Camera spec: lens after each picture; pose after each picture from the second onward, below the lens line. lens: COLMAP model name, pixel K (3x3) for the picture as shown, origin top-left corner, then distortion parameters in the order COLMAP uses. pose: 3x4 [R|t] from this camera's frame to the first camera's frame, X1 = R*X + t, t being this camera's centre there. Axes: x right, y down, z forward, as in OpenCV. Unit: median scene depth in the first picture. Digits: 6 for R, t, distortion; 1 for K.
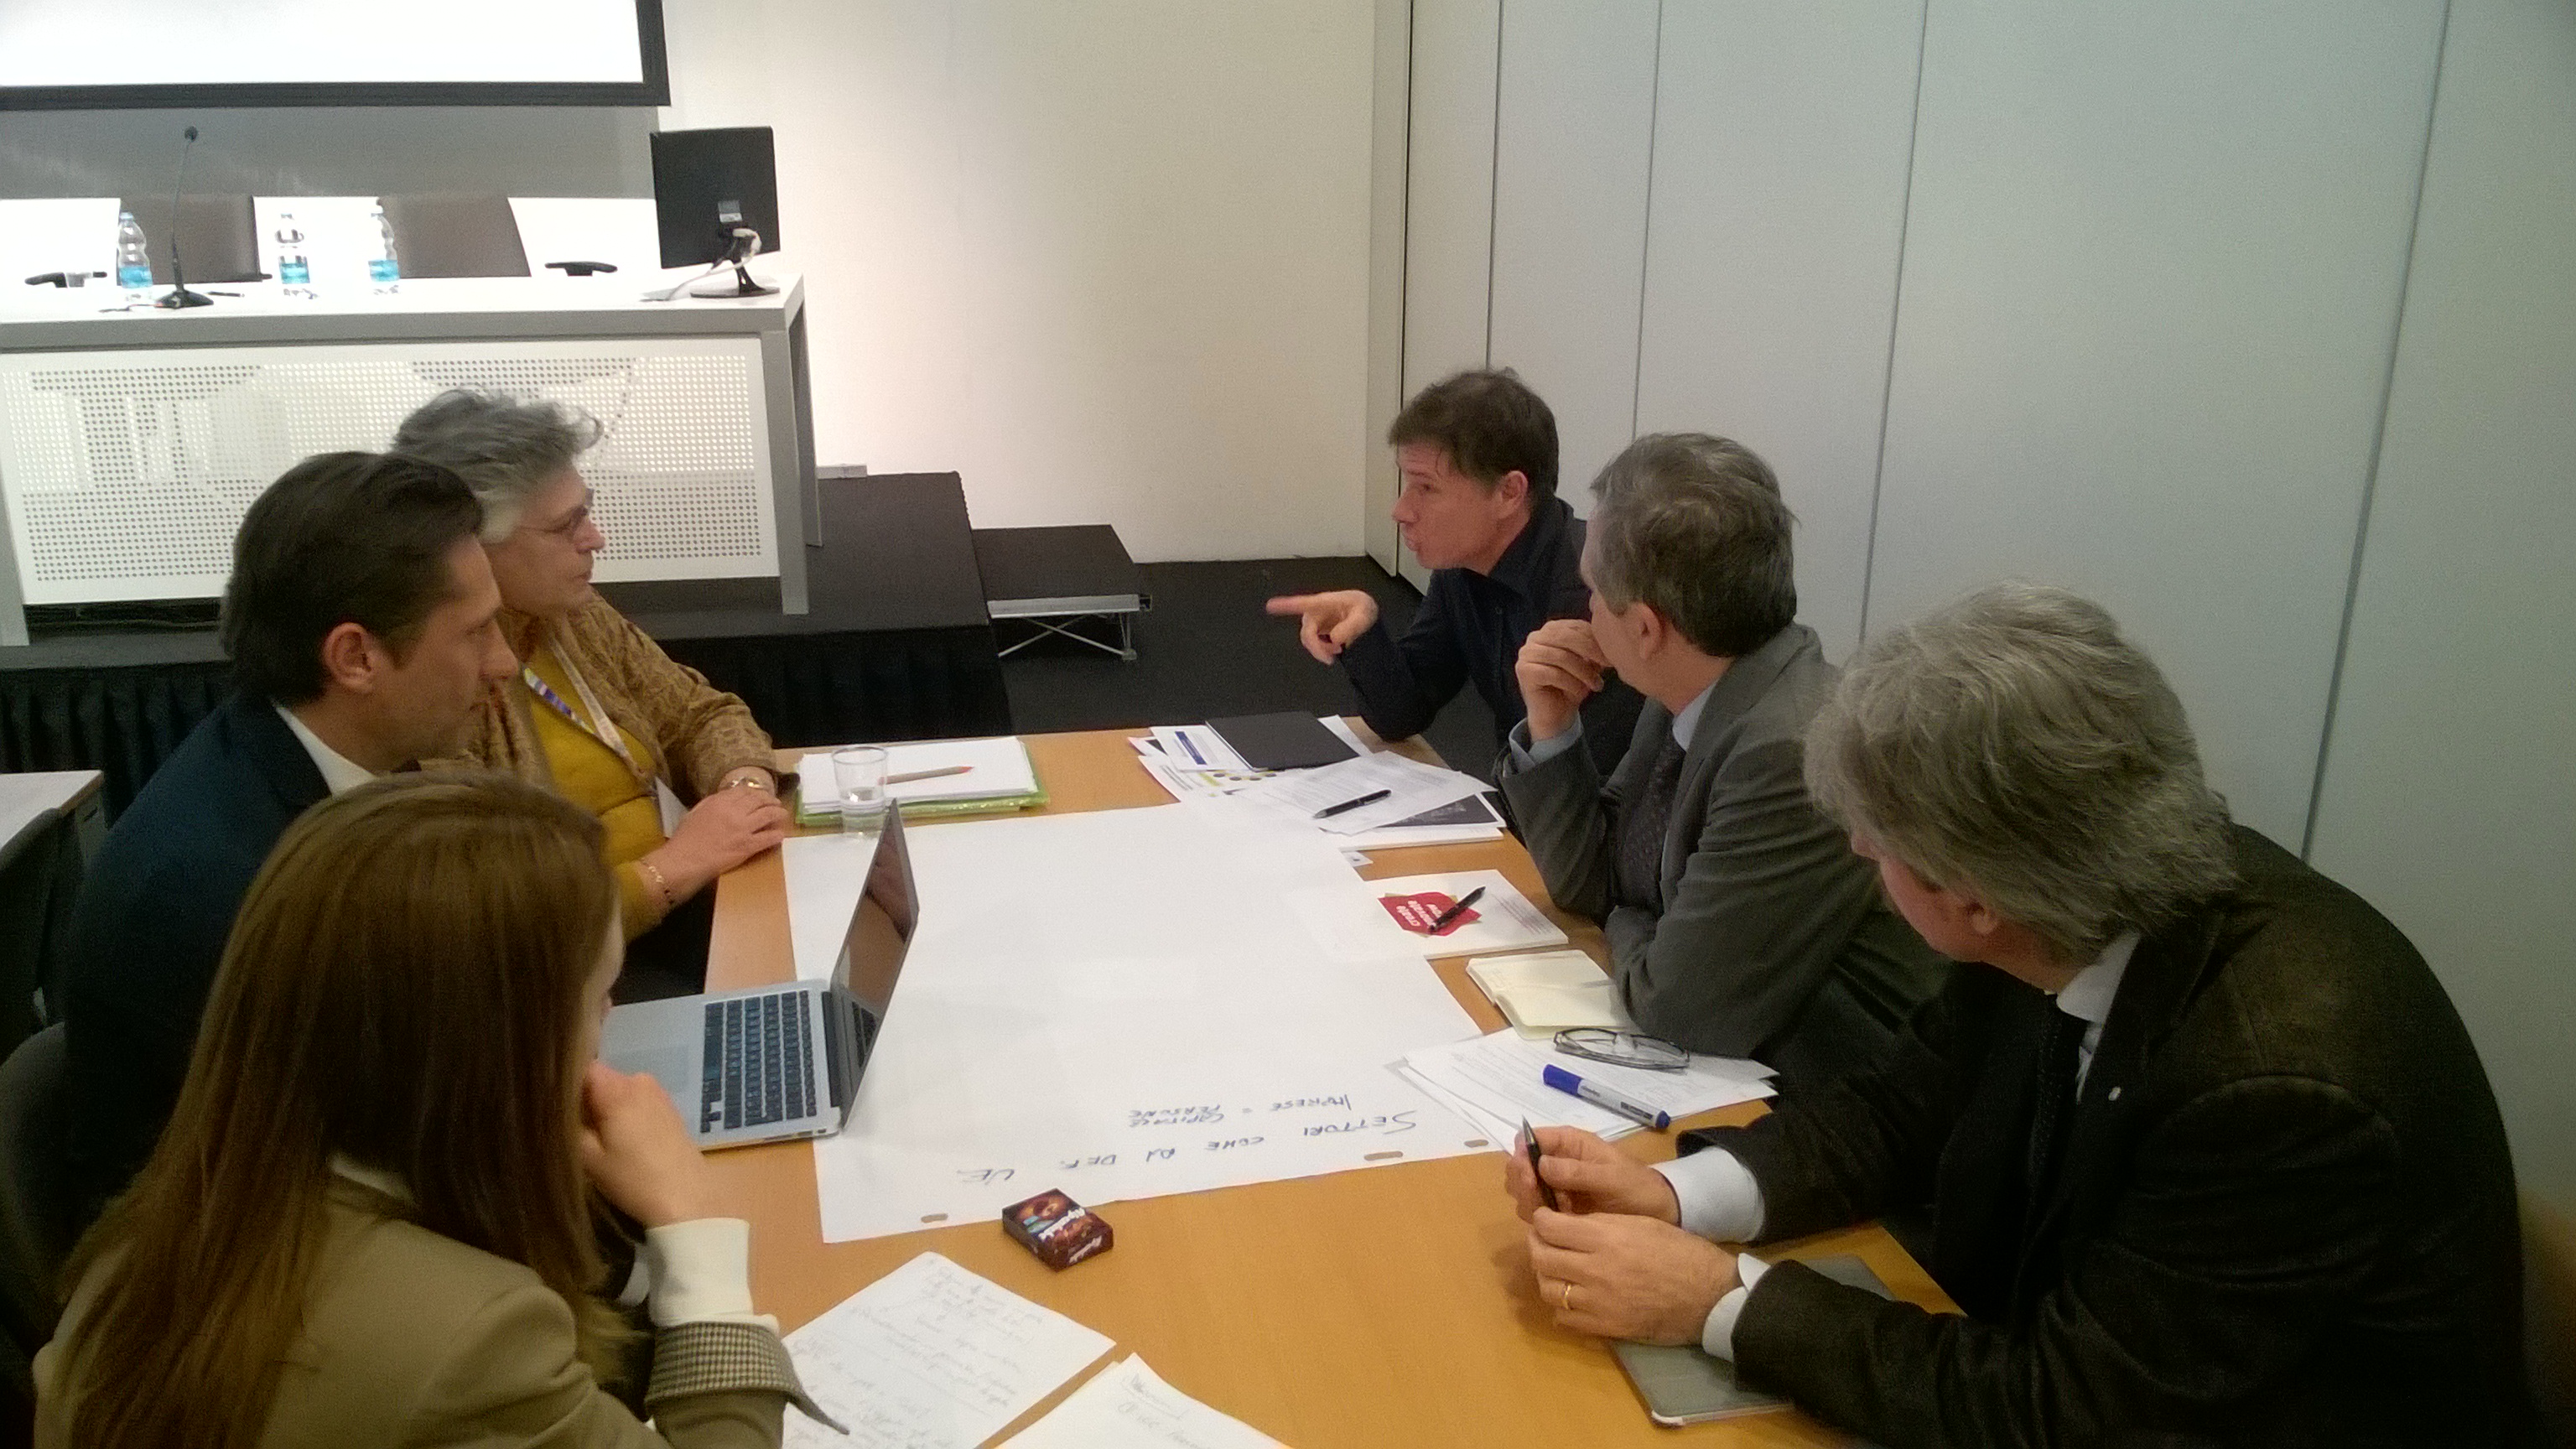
lens RADIAL K [[1929.0, 0, 1288.0], [0, 1929.0, 724.5], [0, 0, 1]] dist [-0.001078, -0.003288]
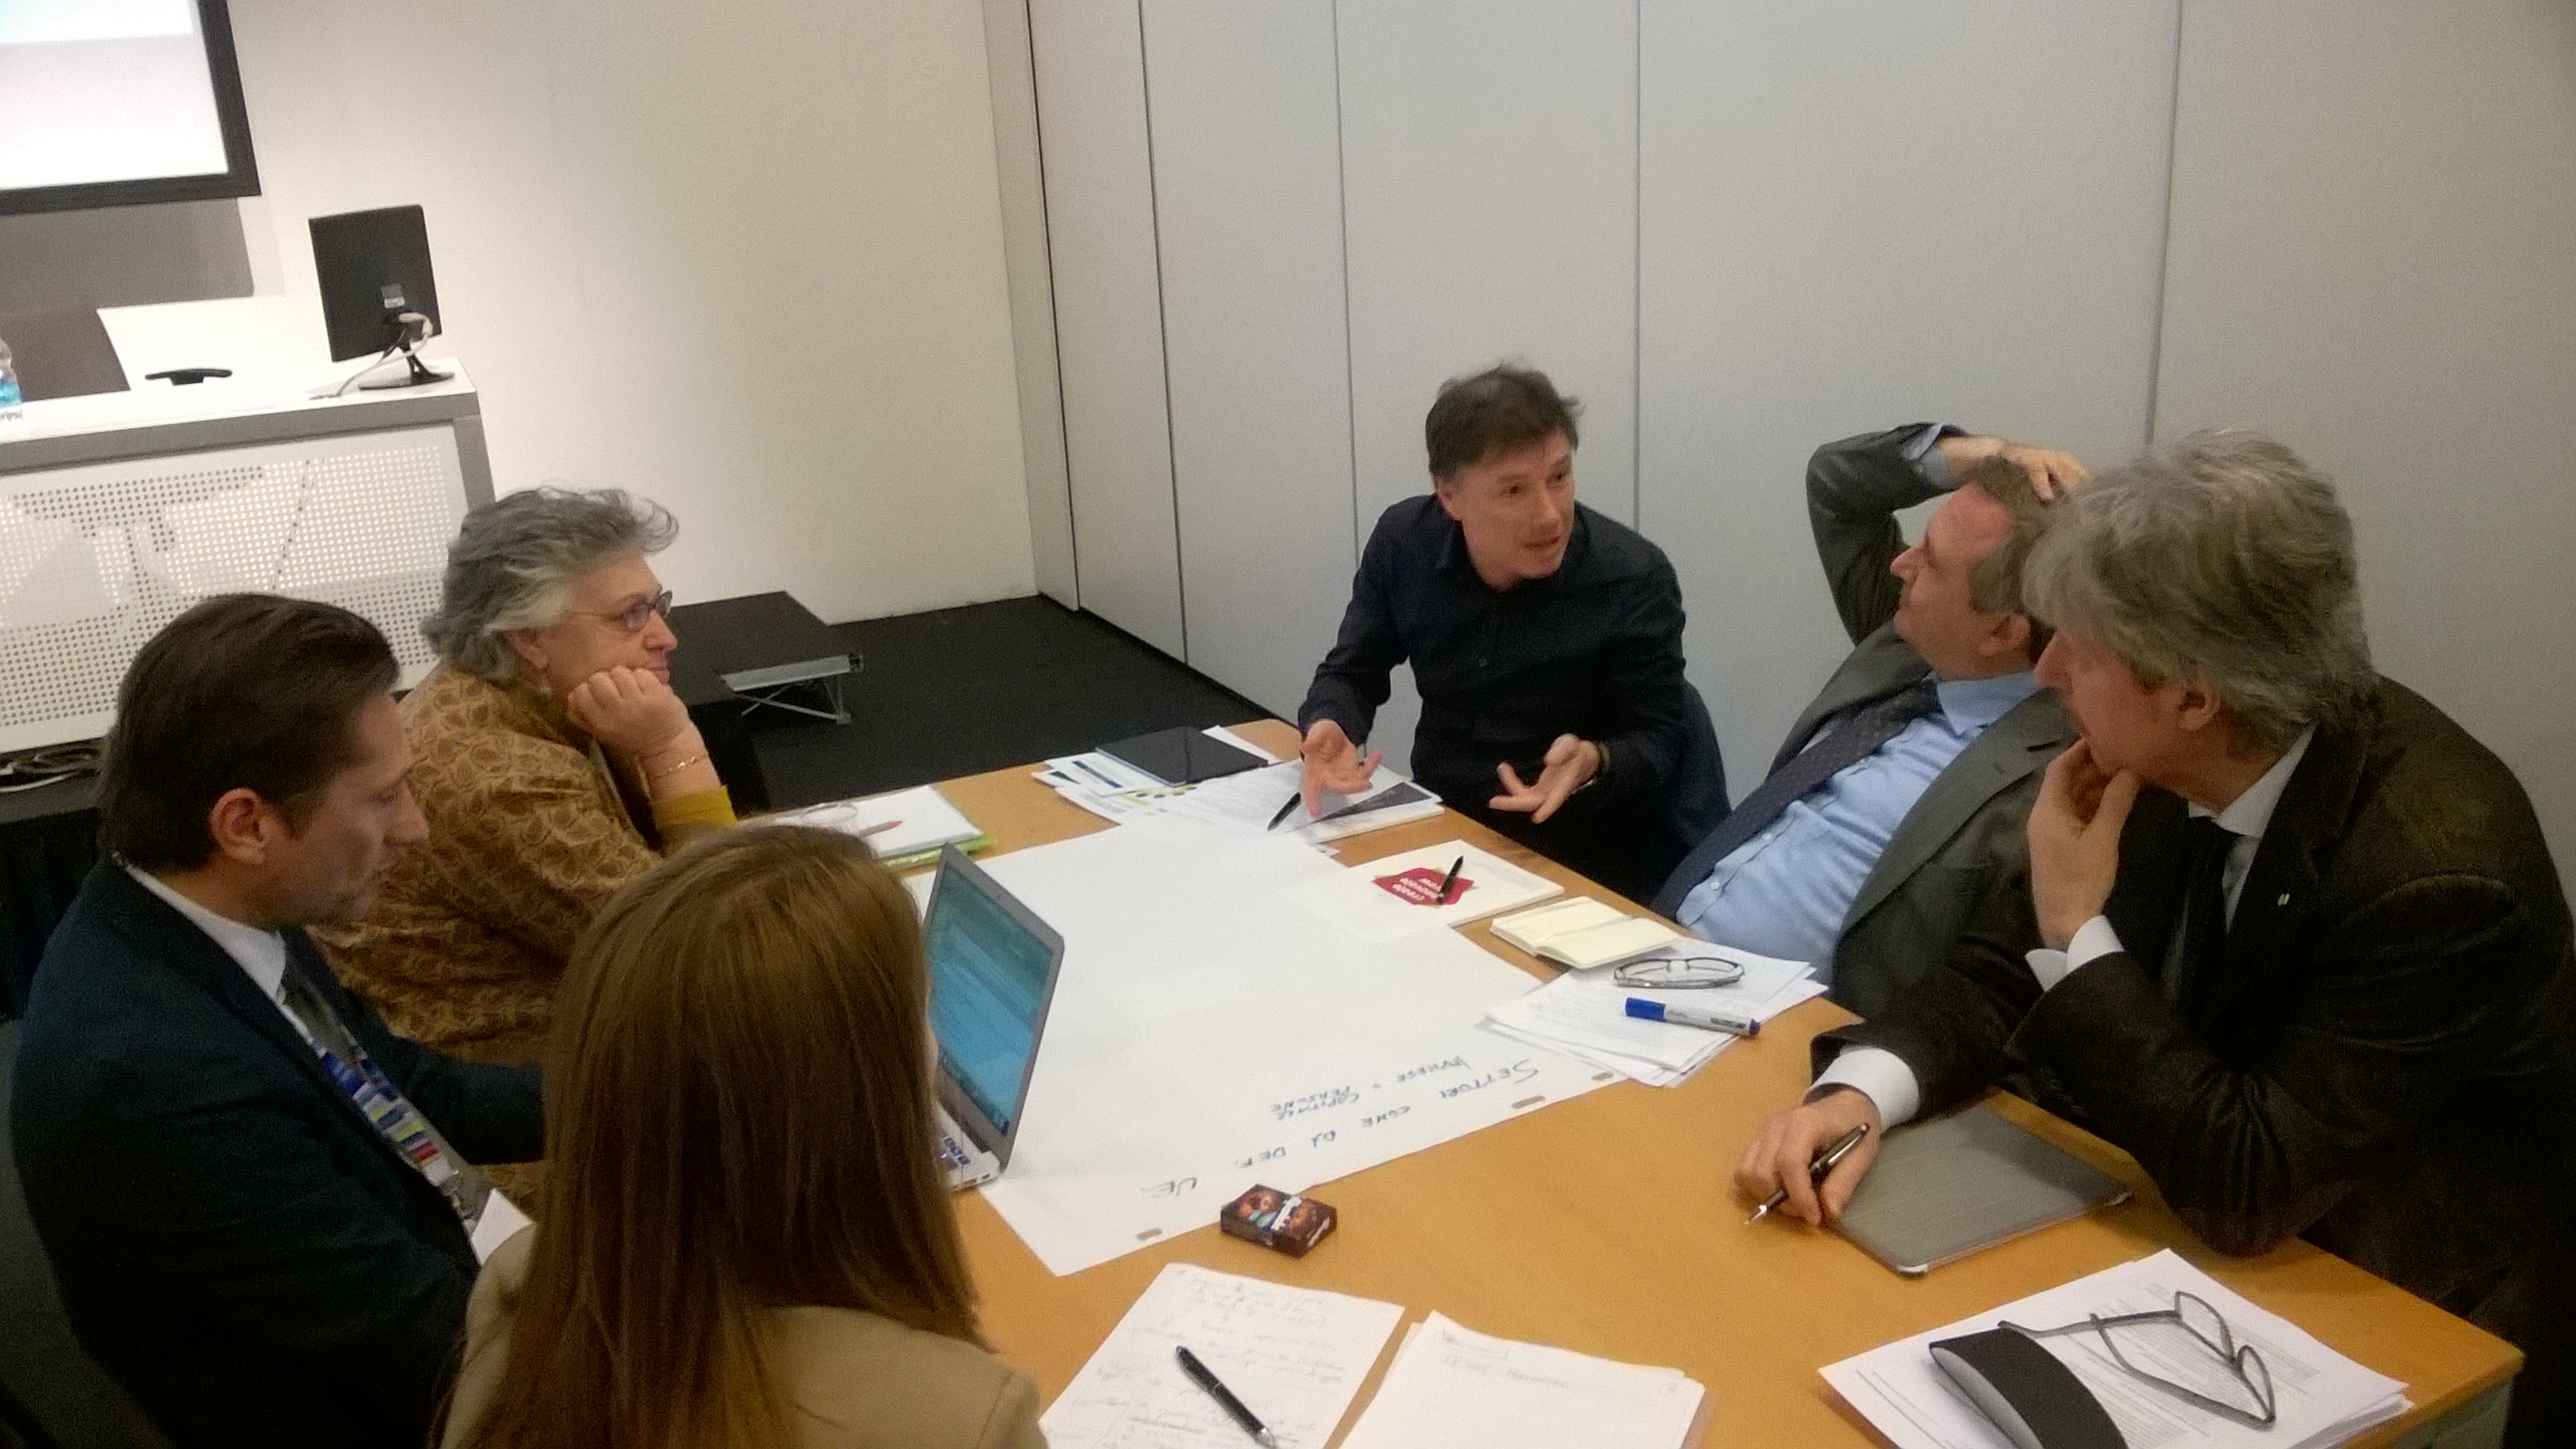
lens RADIAL K [[1925.8, 0, 1288.0], [0, 1925.8, 724.5], [0, 0, 1]] dist [0.026494, -0.096017]
pose [[0.966337, -0.129435, 0.222349, -0.177842], [0.133857, 0.990989, -0.004868, 0.004784], [-0.219715, 0.034467, 0.974955, -0.000804]]
